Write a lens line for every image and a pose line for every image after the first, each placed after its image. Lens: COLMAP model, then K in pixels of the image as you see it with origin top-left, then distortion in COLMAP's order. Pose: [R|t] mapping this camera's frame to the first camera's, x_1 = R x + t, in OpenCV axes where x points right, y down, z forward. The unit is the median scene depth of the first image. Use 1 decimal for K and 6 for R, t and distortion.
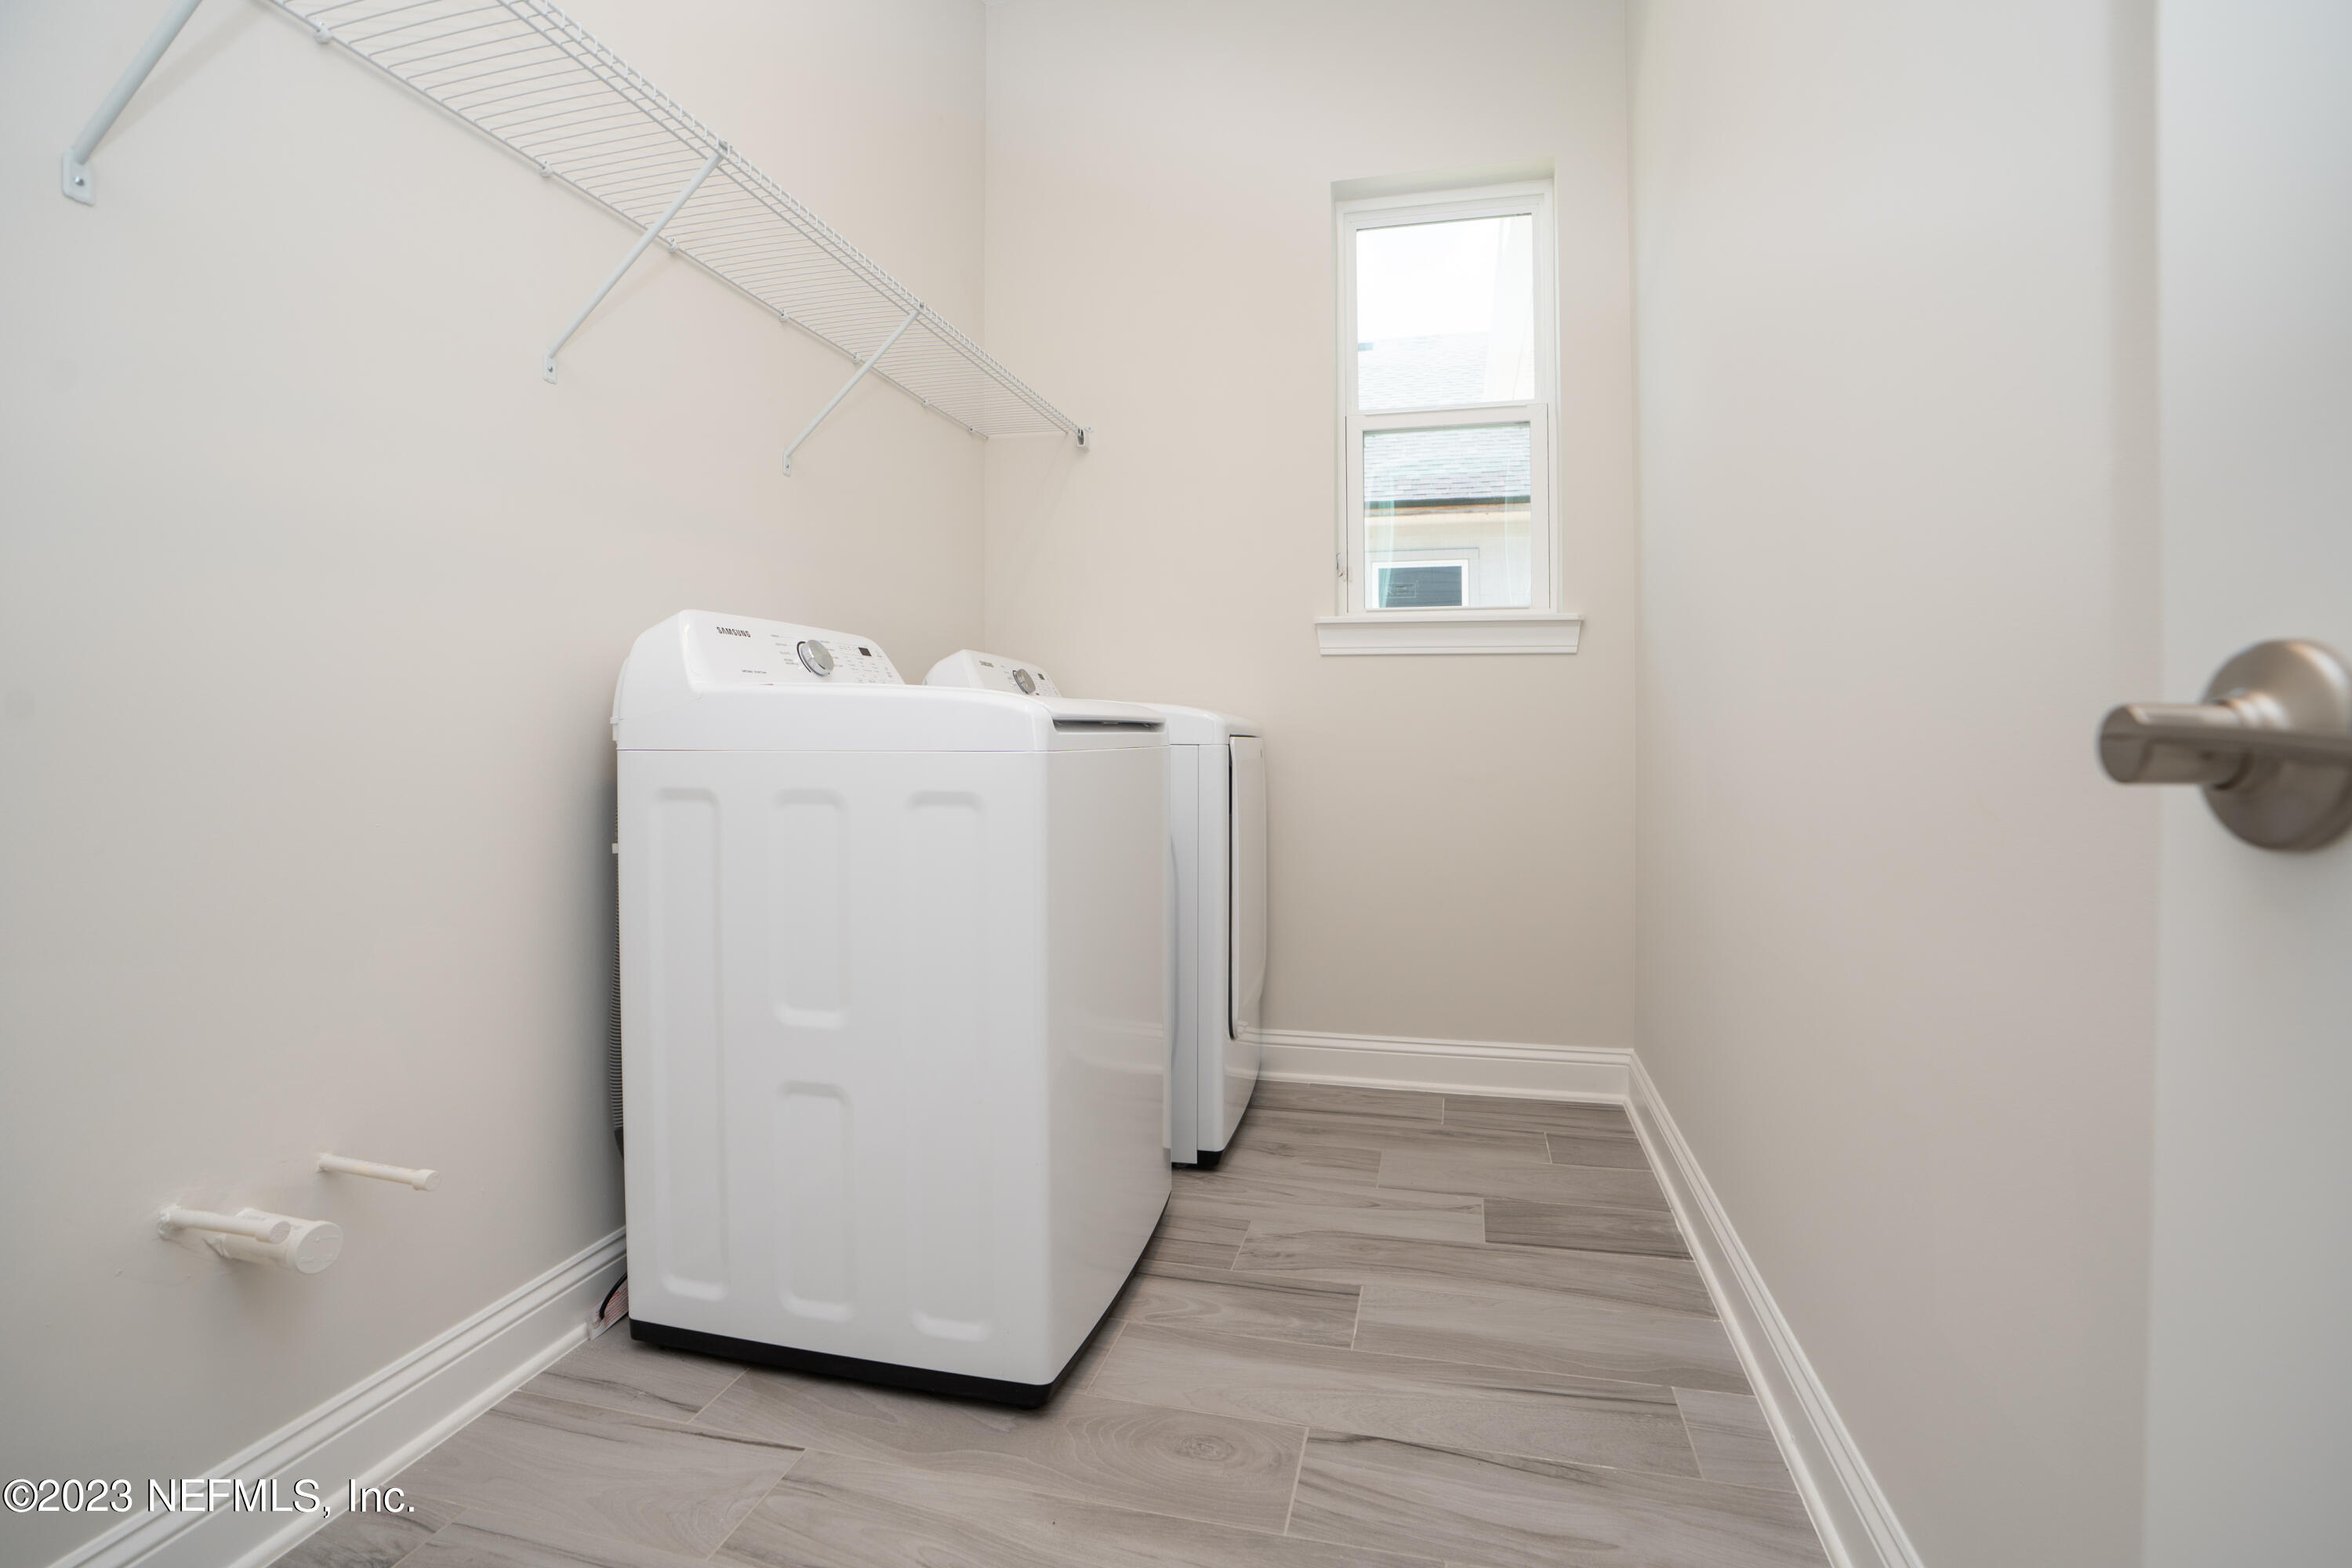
lens RADIAL K [[1094.7, 0, 1189.6], [0, 1094.7, 774.2], [0, 0, 1]] dist [-0.009761, 0.000411]
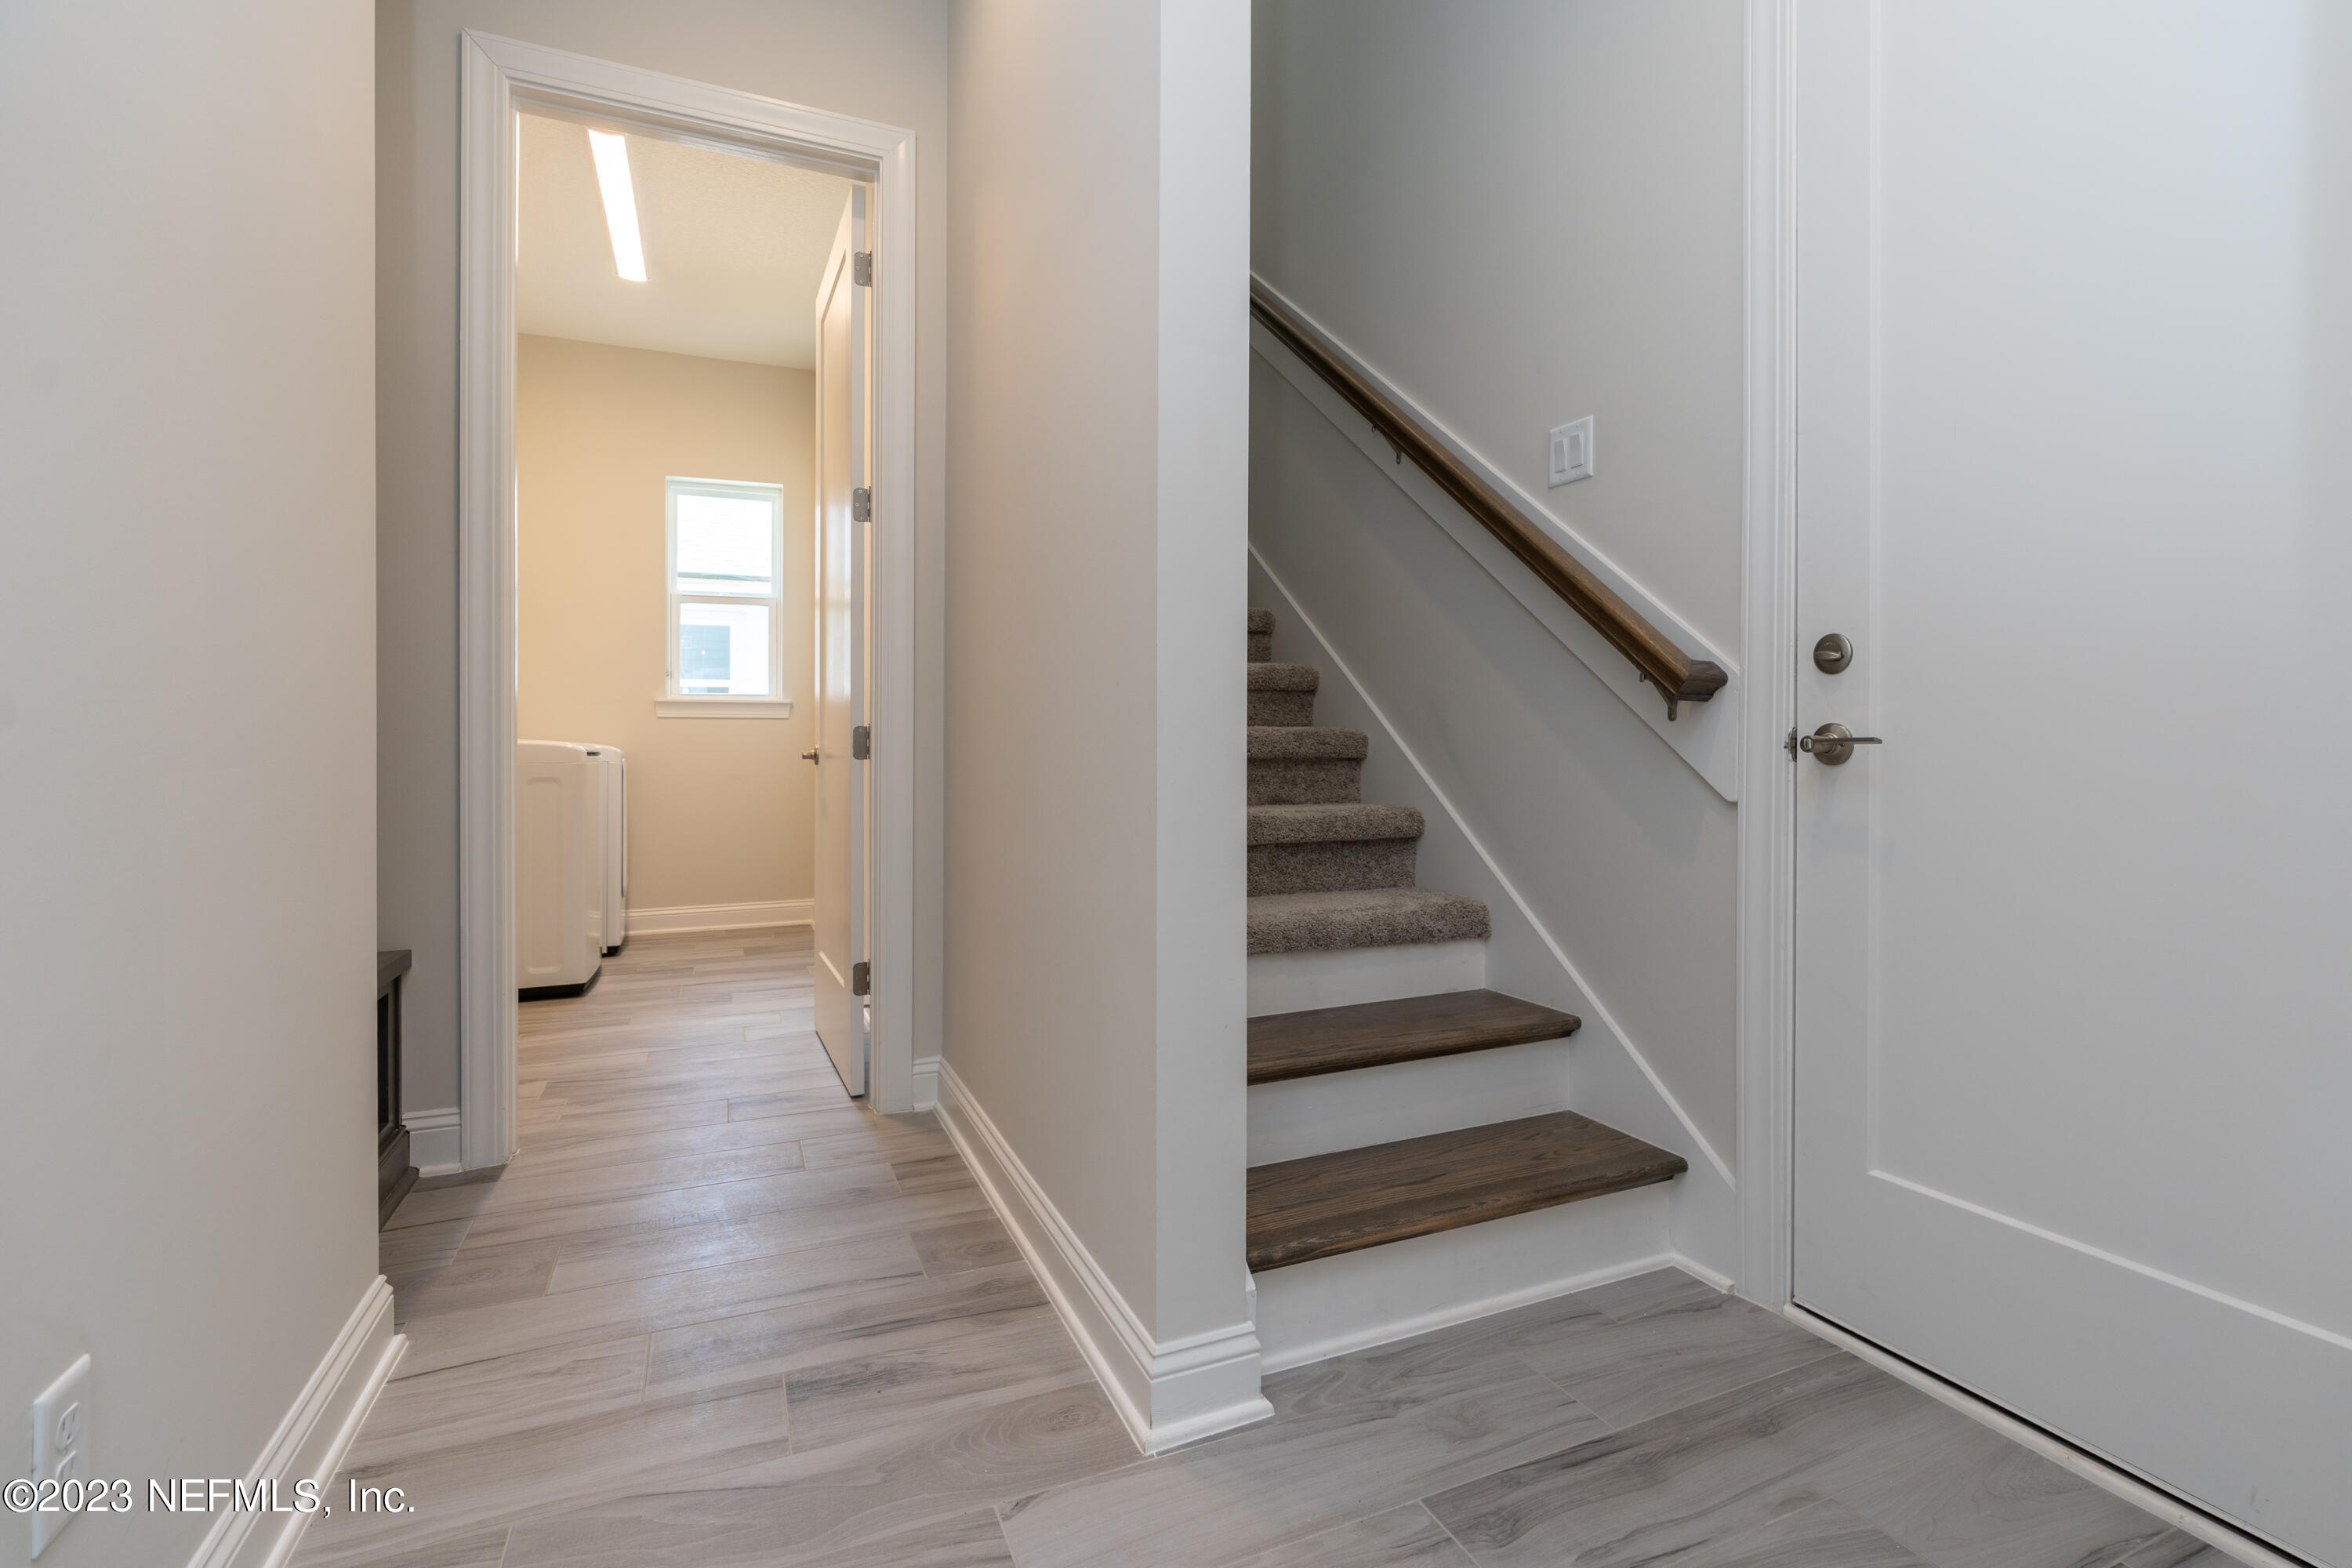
lens RADIAL K [[1094.7, 0, 1189.6], [0, 1094.7, 774.2], [0, 0, 1]] dist [-0.009761, 0.000411]
pose [[0.798543, 0.001457, 0.601935, -0.298332], [0.012056, 0.999758, -0.018414, 0.041904], [-0.601816, 0.021961, 0.798332, -1.148328]]
